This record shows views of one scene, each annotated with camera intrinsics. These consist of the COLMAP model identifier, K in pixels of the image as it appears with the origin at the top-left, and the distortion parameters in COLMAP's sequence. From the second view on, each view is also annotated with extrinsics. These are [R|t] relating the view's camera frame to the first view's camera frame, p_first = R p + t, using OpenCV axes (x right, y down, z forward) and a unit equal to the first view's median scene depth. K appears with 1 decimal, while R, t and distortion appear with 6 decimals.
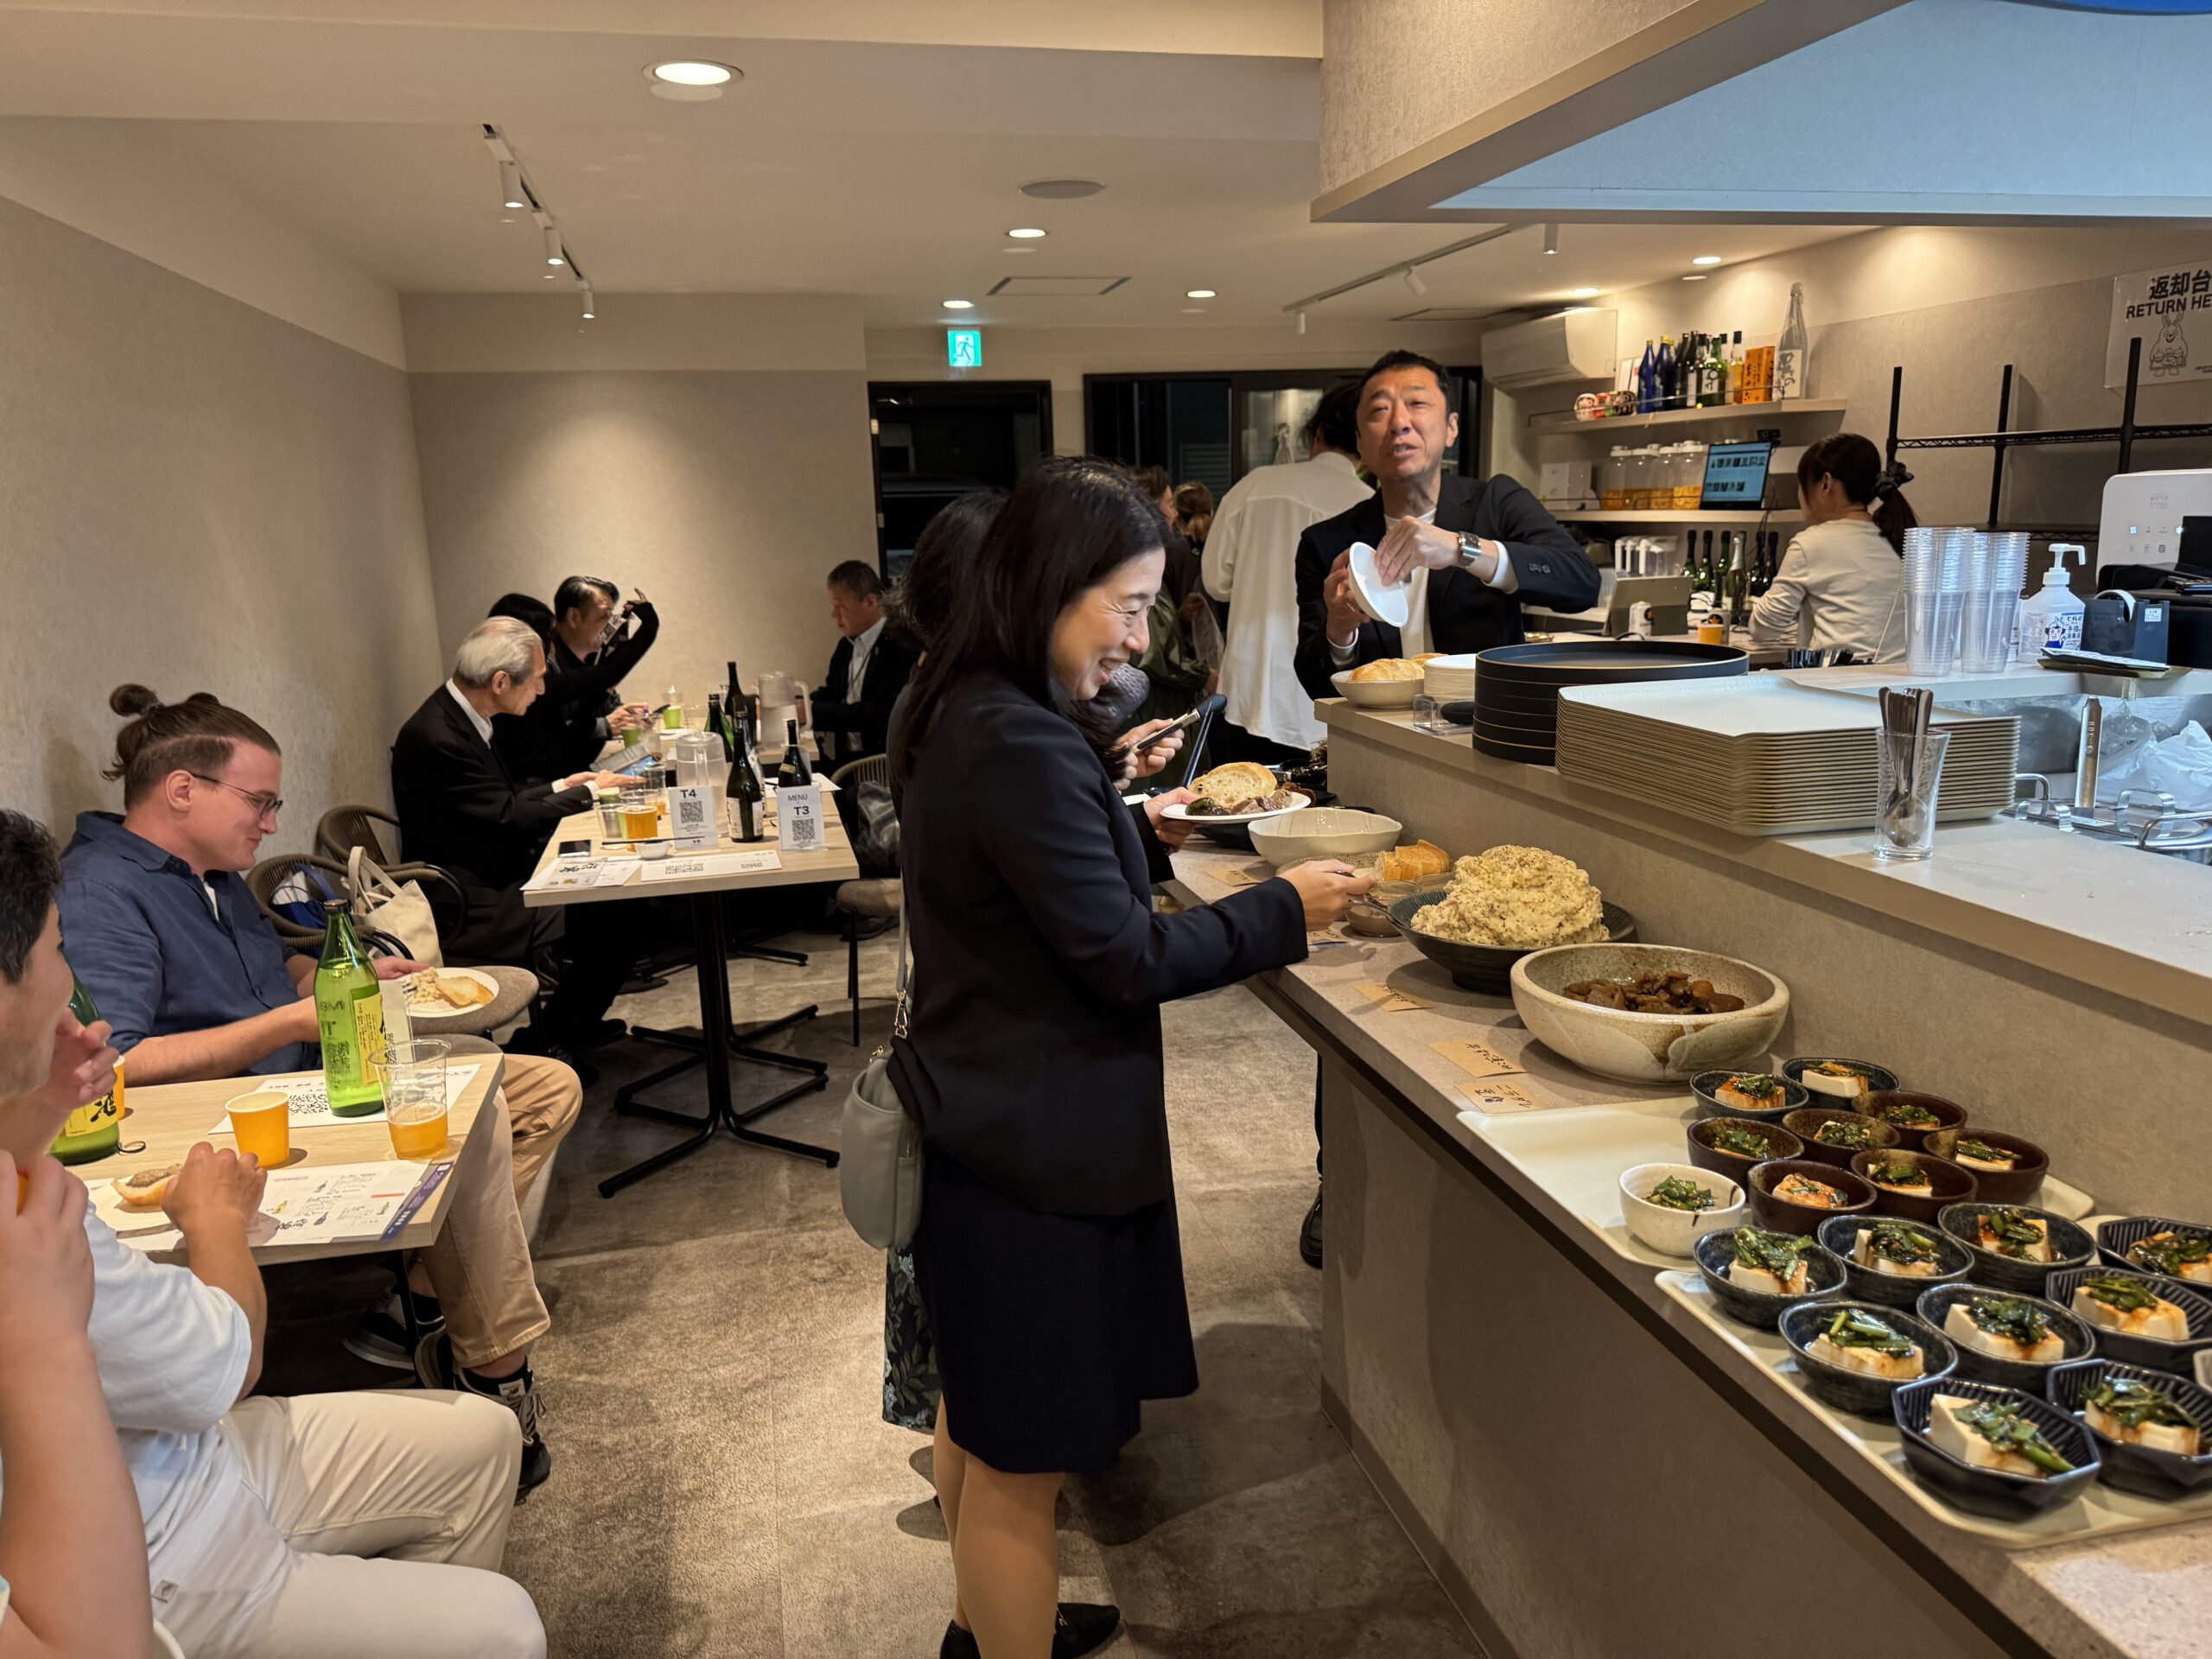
lens RADIAL K [[1577.9, 0, 1102.7], [0, 1577.9, 829.2], [0, 0, 1]] dist [0.068579, -0.077204]
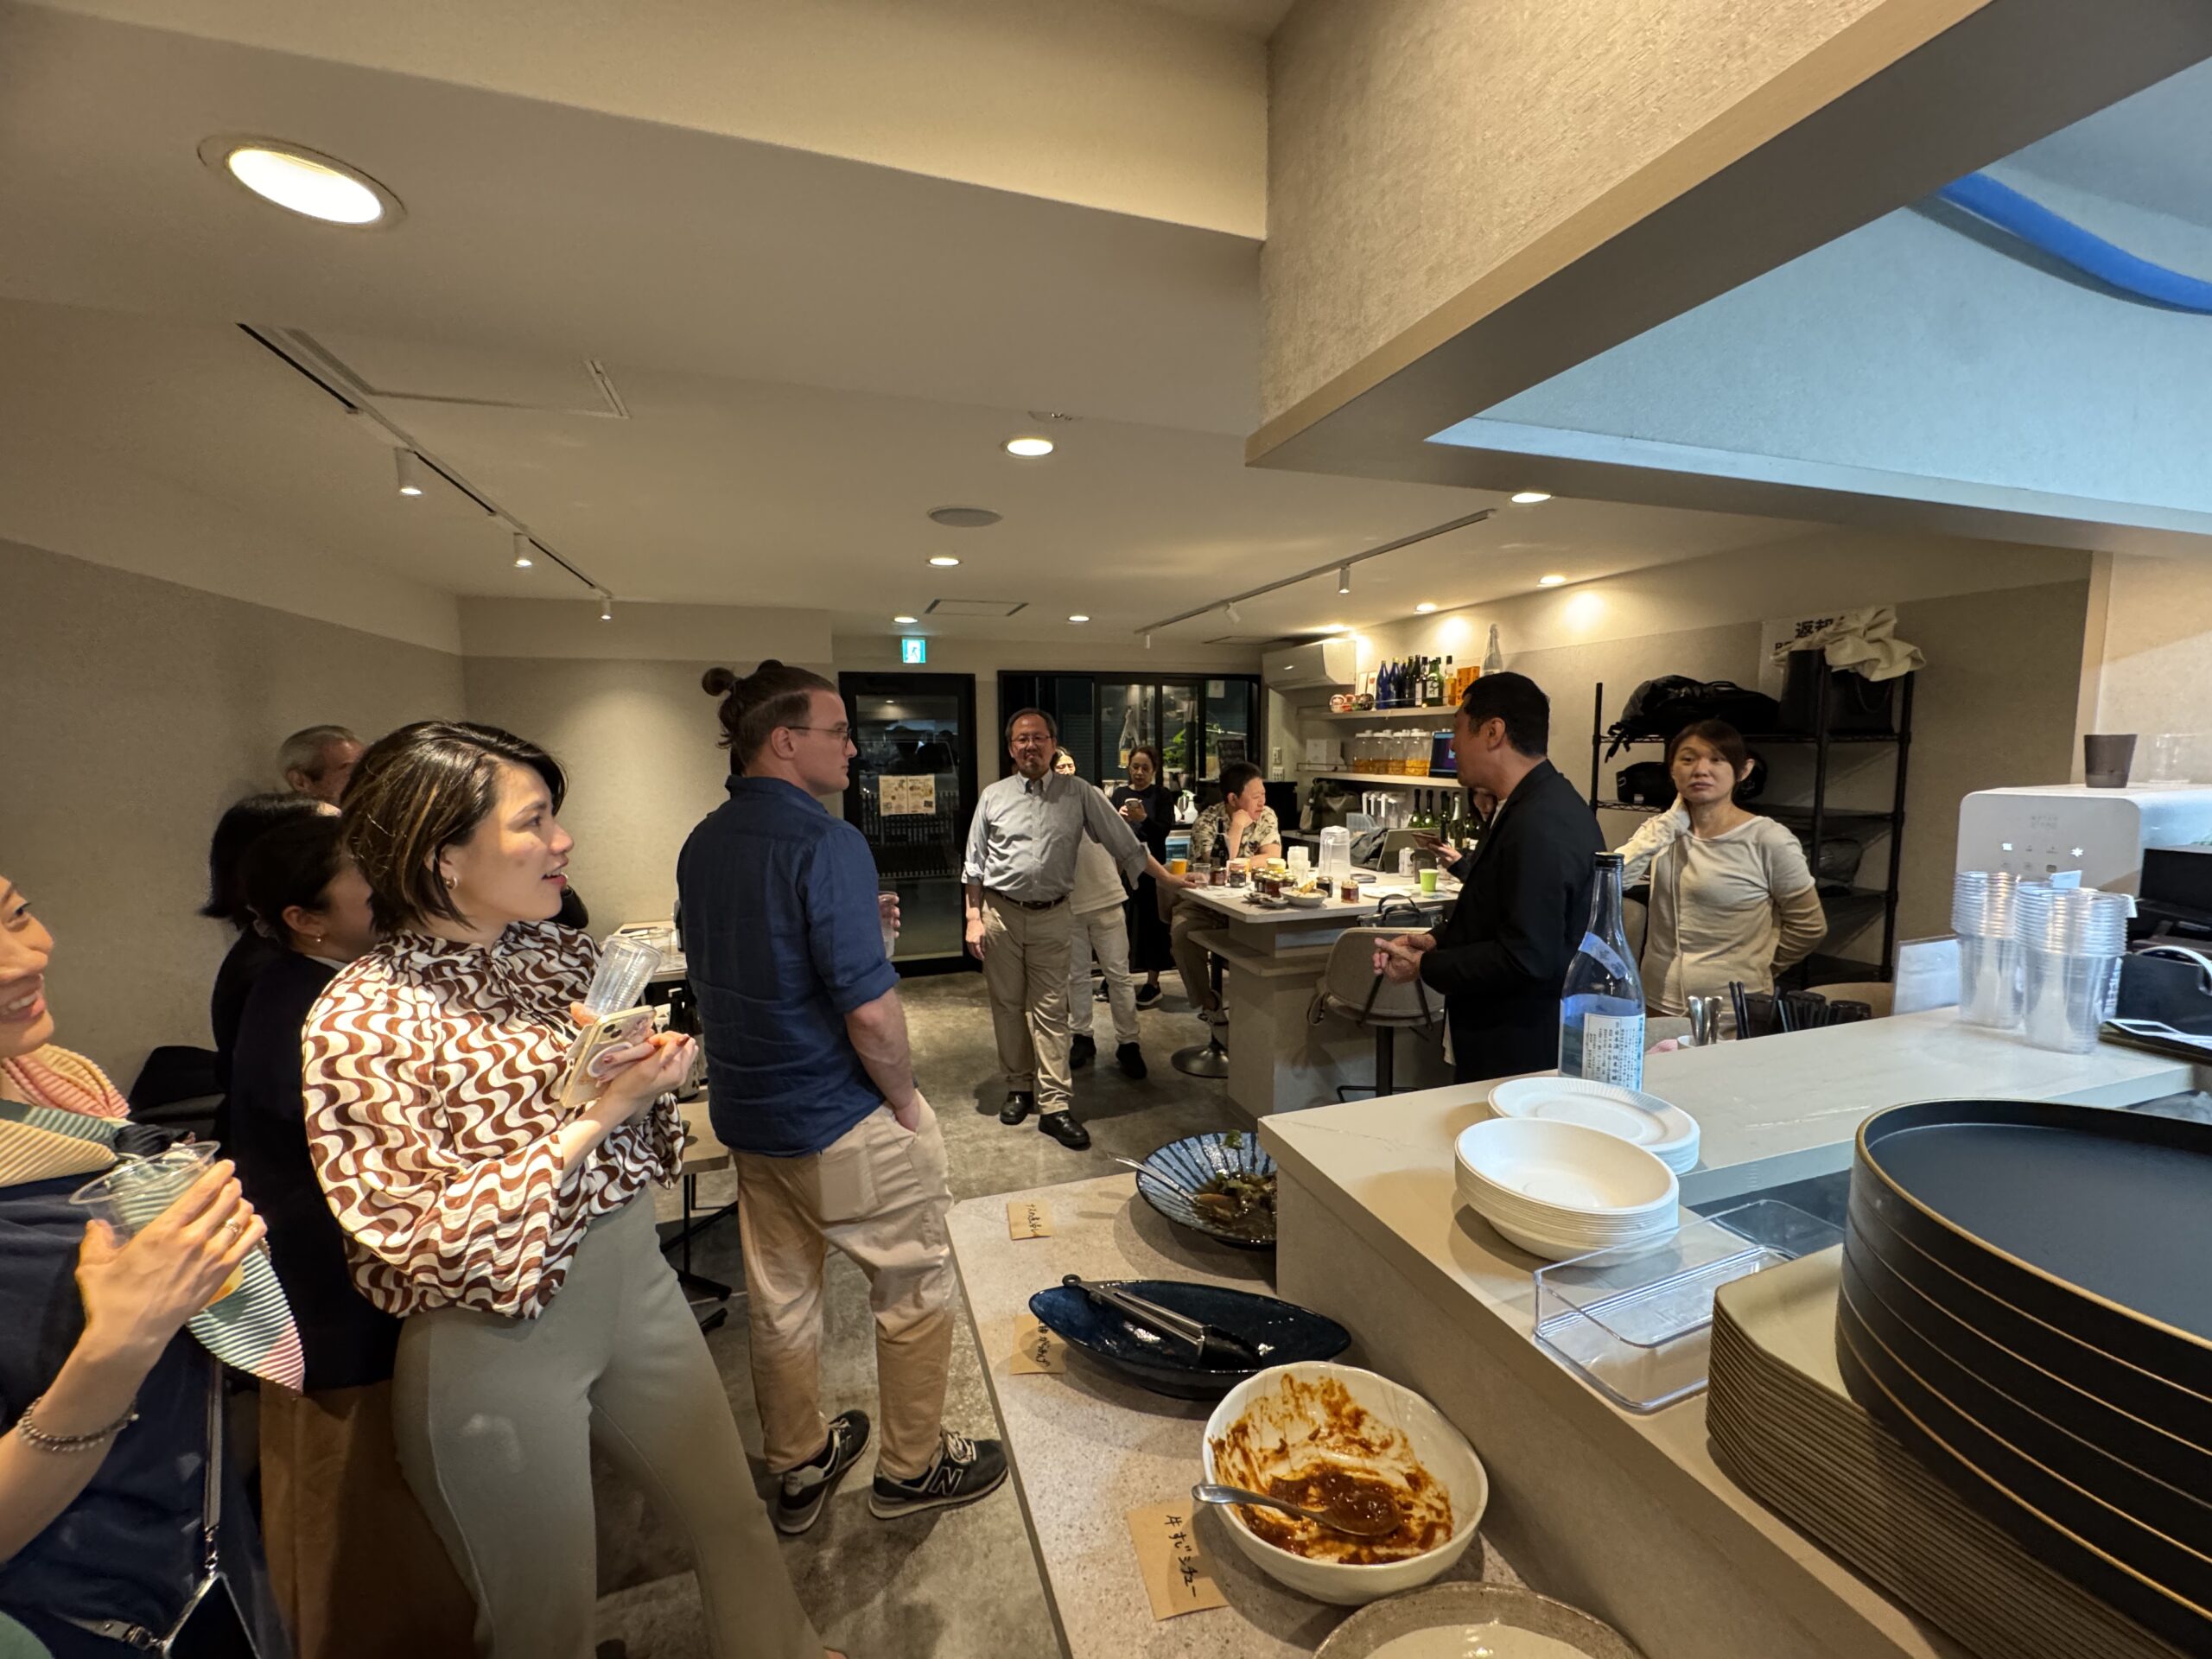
lens RADIAL K [[904.7, 0, 1104.6], [0, 904.7, 828.6], [0, 0, 1]] dist [0.013731, 0.000394]
pose [[0.995425, 0.010810, 0.094928, 0.010298], [-0.000184, 0.993793, -0.111241, -0.061042], [-0.095542, 0.110714, 0.989249, 0.220231]]
